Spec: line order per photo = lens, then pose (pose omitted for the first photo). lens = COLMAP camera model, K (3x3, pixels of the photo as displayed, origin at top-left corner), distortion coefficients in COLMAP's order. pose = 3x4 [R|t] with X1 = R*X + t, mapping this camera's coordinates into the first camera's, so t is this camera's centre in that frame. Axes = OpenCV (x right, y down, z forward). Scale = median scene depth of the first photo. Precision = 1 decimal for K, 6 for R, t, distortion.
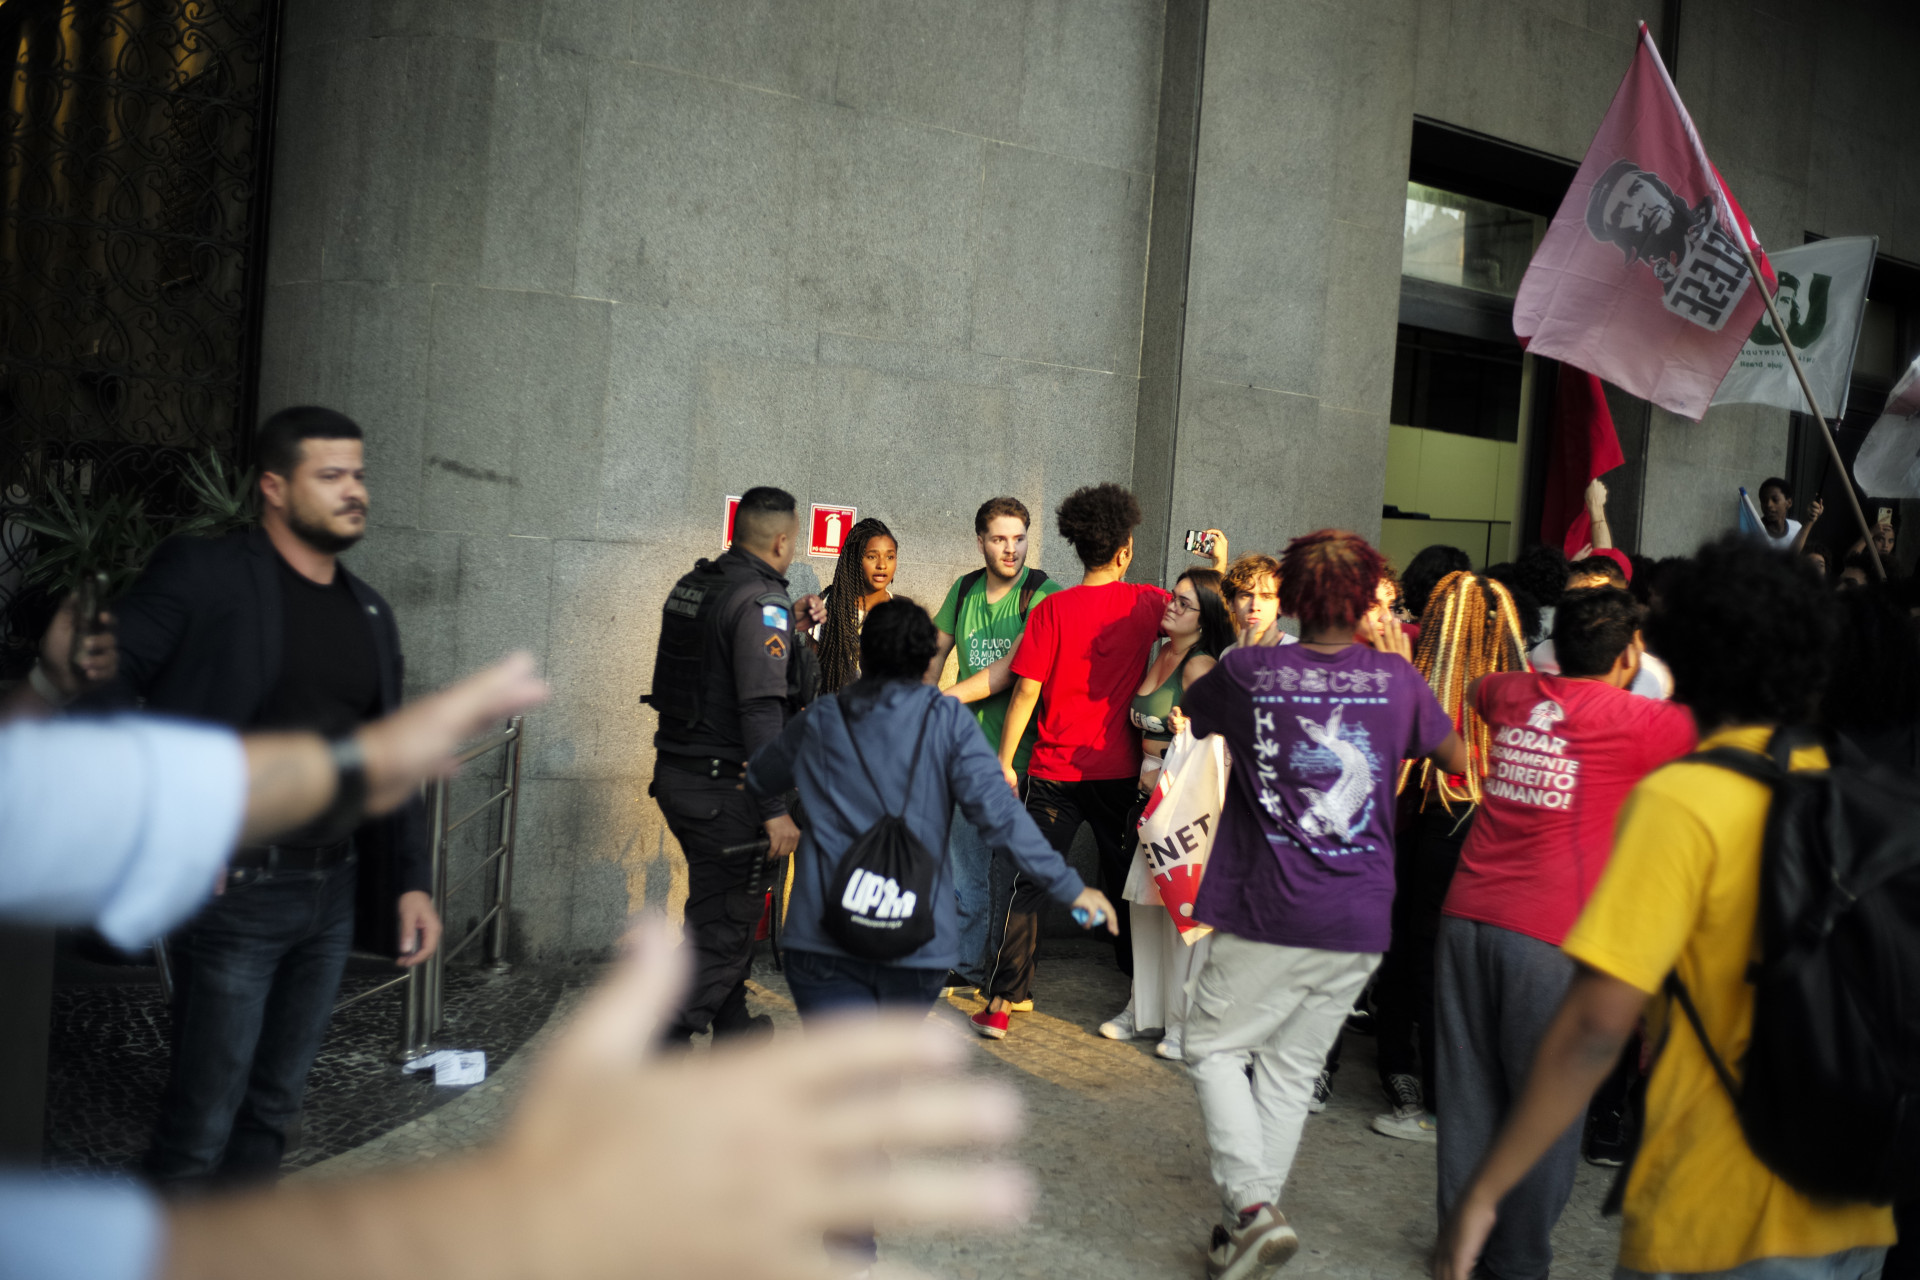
lens RADIAL K [[1963.7, 0, 960.0], [0, 1963.7, 640.0], [0, 0, 1]] dist [-0.070216, -0.009938]
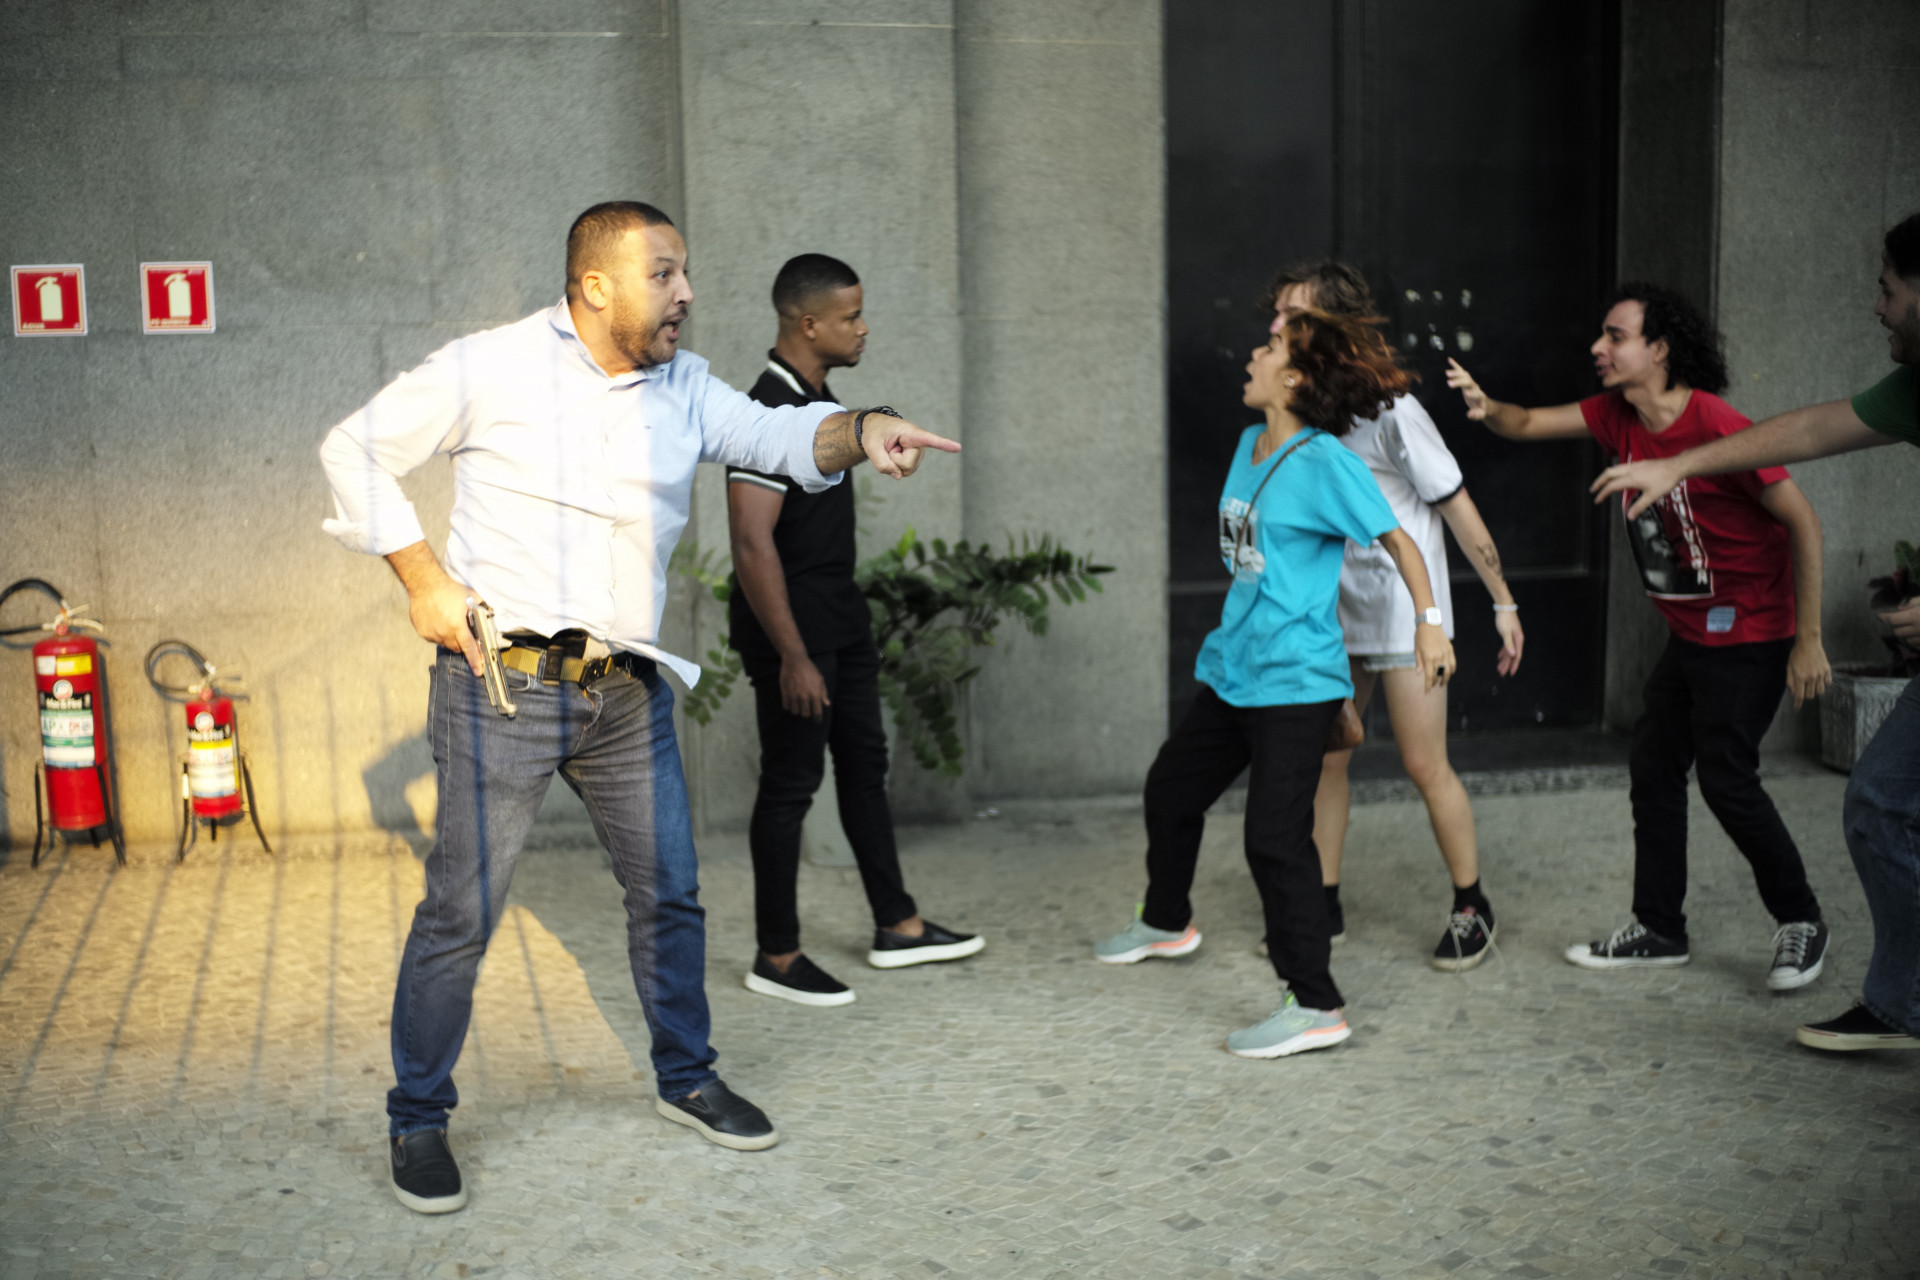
lens RADIAL K [[1963.7, 0, 960.0], [0, 1963.7, 640.0], [0, 0, 1]] dist [-0.070216, -0.009938]
pose [[0.913573, -0.030992, -0.405492, 0.471369], [0.067640, 0.994783, 0.076361, 0.037135], [0.401010, -0.097189, 0.910904, 0.384600]]
